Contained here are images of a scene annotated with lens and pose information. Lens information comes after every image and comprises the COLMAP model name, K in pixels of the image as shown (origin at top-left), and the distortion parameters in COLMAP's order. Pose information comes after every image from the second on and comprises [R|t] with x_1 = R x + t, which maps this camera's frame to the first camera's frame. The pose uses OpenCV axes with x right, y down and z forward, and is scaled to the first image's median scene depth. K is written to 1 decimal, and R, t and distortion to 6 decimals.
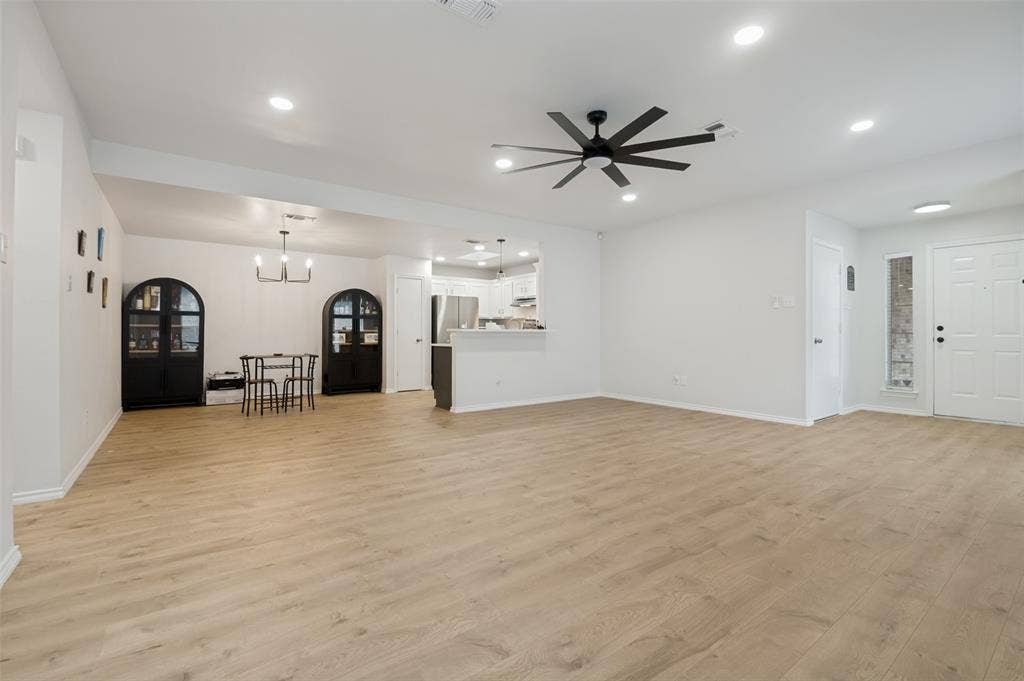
lens RADIAL K [[452.9, 0, 511.2], [0, 452.9, 333.9], [0, 0, 1]] dist [-0.007943, -0.004019]
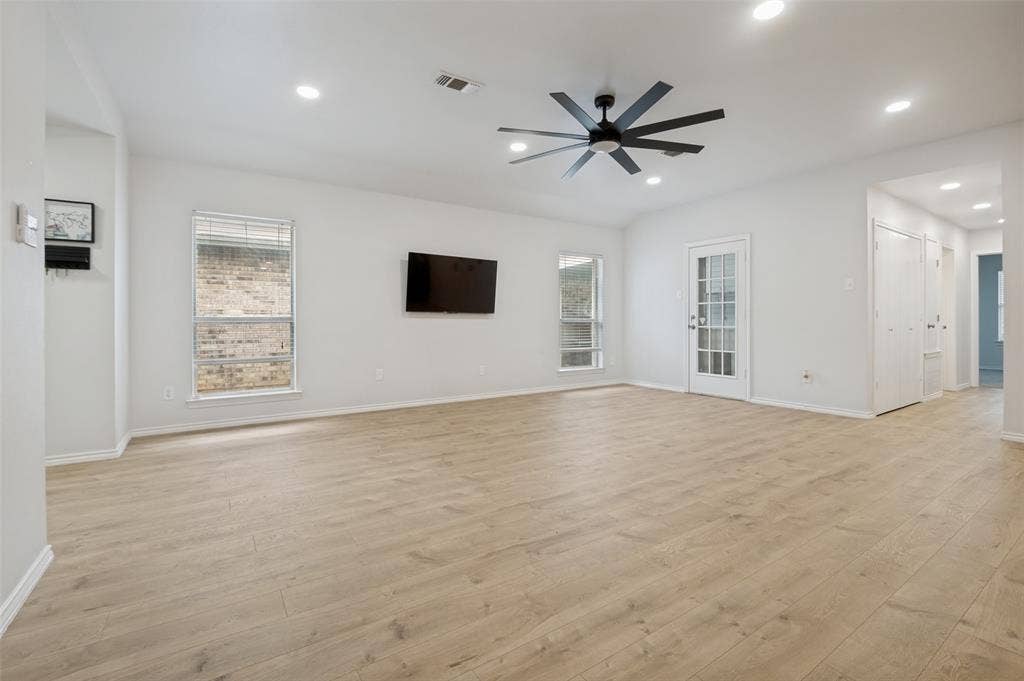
lens RADIAL K [[452.9, 0, 510.0], [0, 452.9, 320.9], [0, 0, 1]] dist [-0.007943, -0.004019]
pose [[-0.998479, 0.002085, 0.055097, 0.194771], [0.002136, 0.999997, 0.000859, 0.000149], [-0.055095, 0.000975, -0.998481, 1.139165]]
